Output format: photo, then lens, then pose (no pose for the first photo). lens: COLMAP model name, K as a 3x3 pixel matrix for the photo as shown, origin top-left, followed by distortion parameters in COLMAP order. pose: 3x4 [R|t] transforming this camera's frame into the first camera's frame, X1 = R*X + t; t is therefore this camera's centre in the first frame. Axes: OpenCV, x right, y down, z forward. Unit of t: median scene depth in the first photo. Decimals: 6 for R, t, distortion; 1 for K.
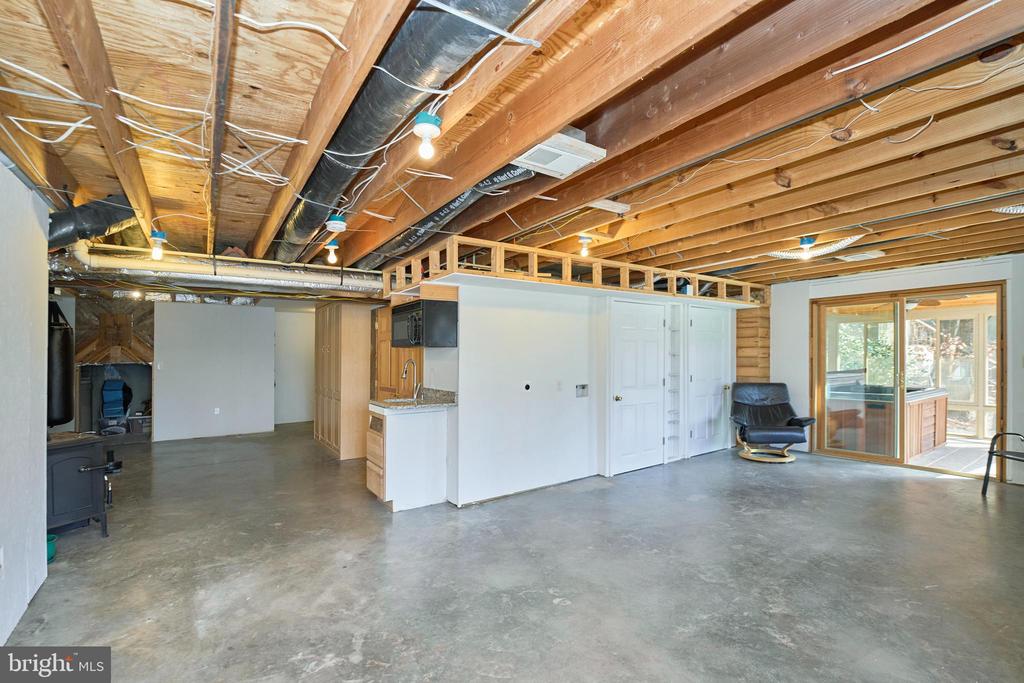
lens RADIAL K [[452.1, 0, 513.6], [0, 452.1, 346.8], [0, 0, 1]] dist [-0.013963, -0.000353]
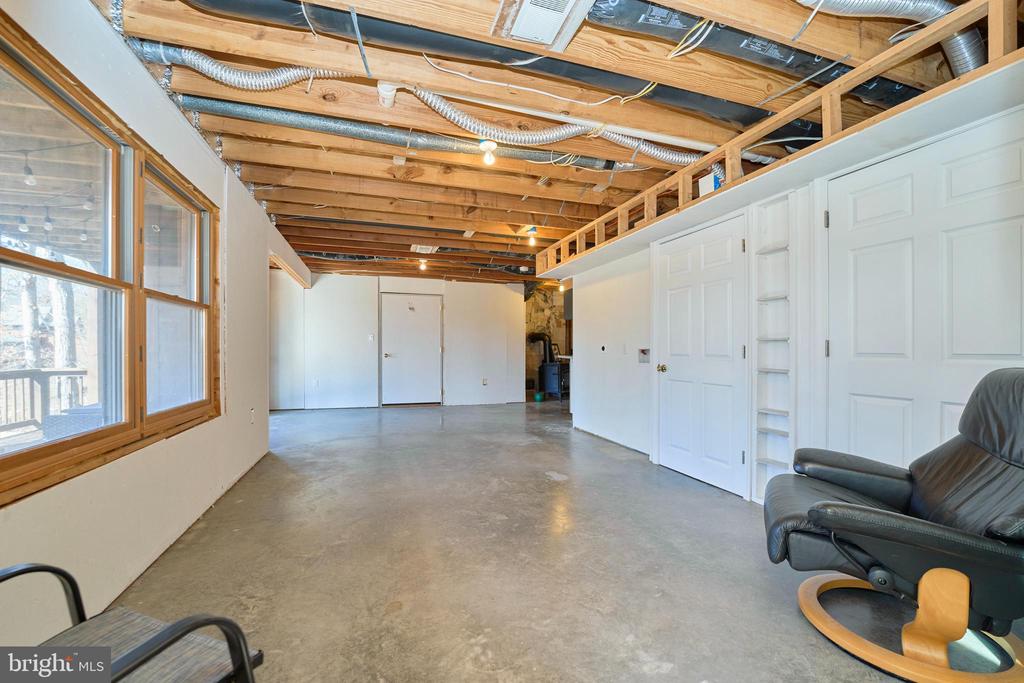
lens RADIAL K [[415.2, 0, 508.9], [0, 415.2, 345.0], [0, 0, 1]] dist [-0.017204, 0.000633]
pose [[-0.289677, -0.000500, -0.957124, 1.392519], [0.021538, 0.999743, -0.007041, 0.101258], [0.956882, -0.022654, -0.289592, 1.339192]]
